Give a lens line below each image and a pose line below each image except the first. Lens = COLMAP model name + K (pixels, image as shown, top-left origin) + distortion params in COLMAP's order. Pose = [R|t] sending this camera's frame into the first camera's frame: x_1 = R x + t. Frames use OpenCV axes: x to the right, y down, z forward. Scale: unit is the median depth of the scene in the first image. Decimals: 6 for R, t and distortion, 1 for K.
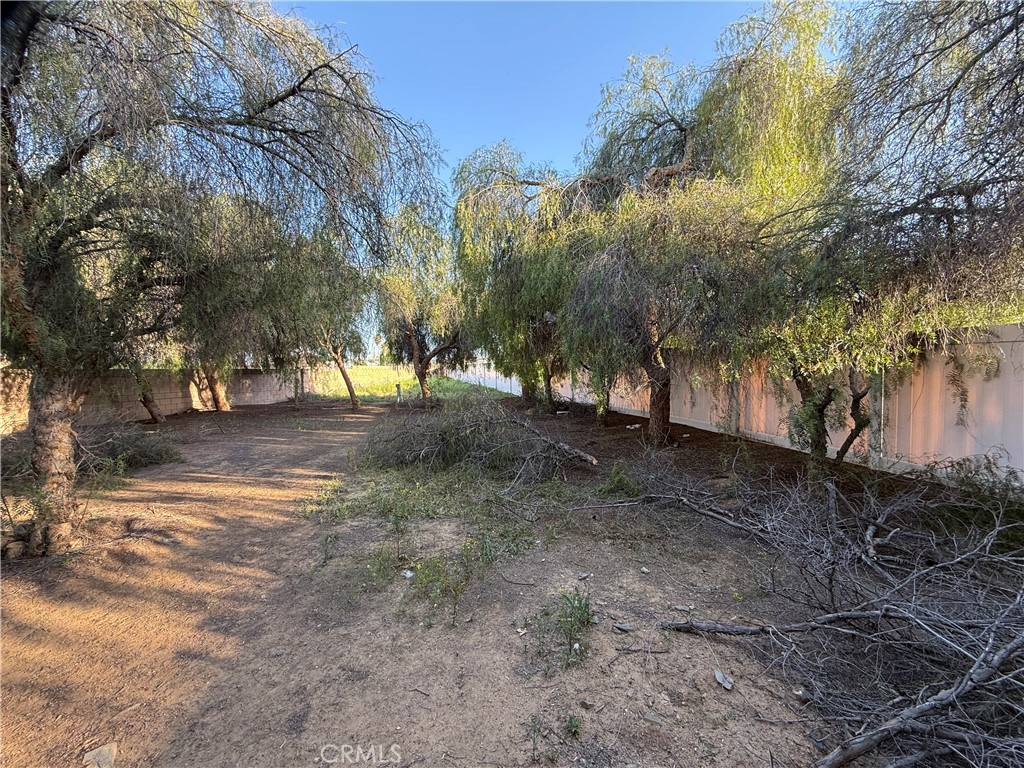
lens RADIAL K [[408.2, 0, 513.2], [0, 408.2, 384.4], [0, 0, 1]] dist [-0.001097, 0.000413]
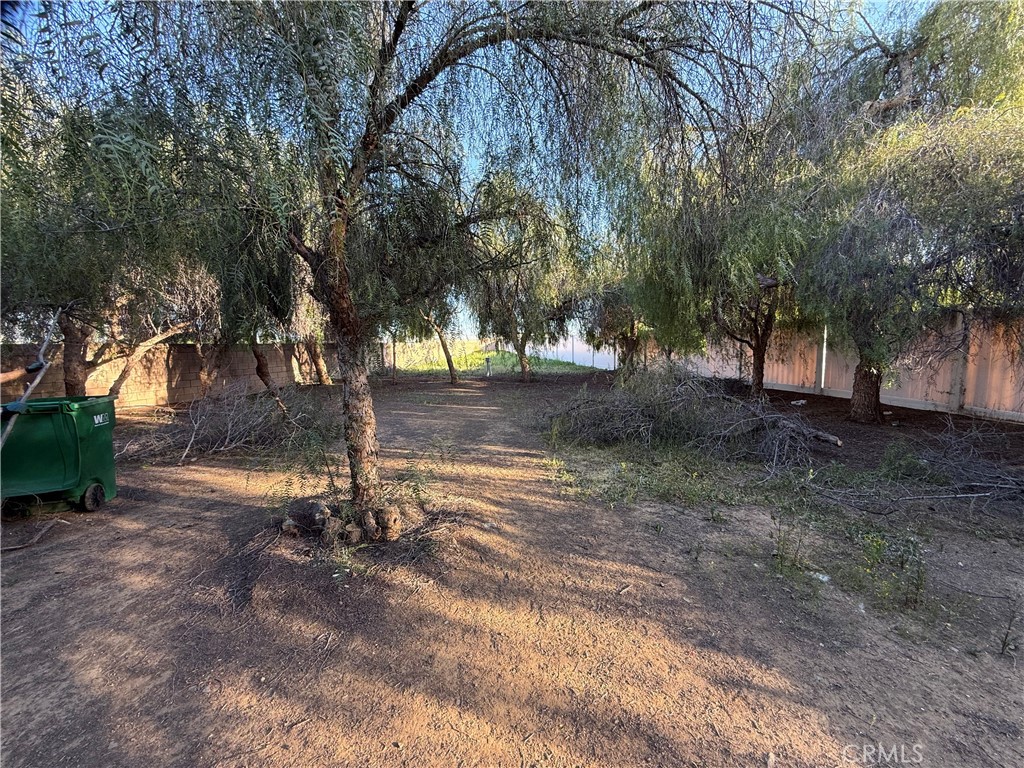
lens RADIAL K [[408.2, 0, 510.0], [0, 408.2, 384.9], [0, 0, 1]] dist [-0.001097, 0.000413]
pose [[0.997009, 0.001708, -0.077263, -0.362973], [0.003222, 0.997968, 0.063636, 0.005167], [0.077215, -0.063694, 0.994978, 0.058882]]
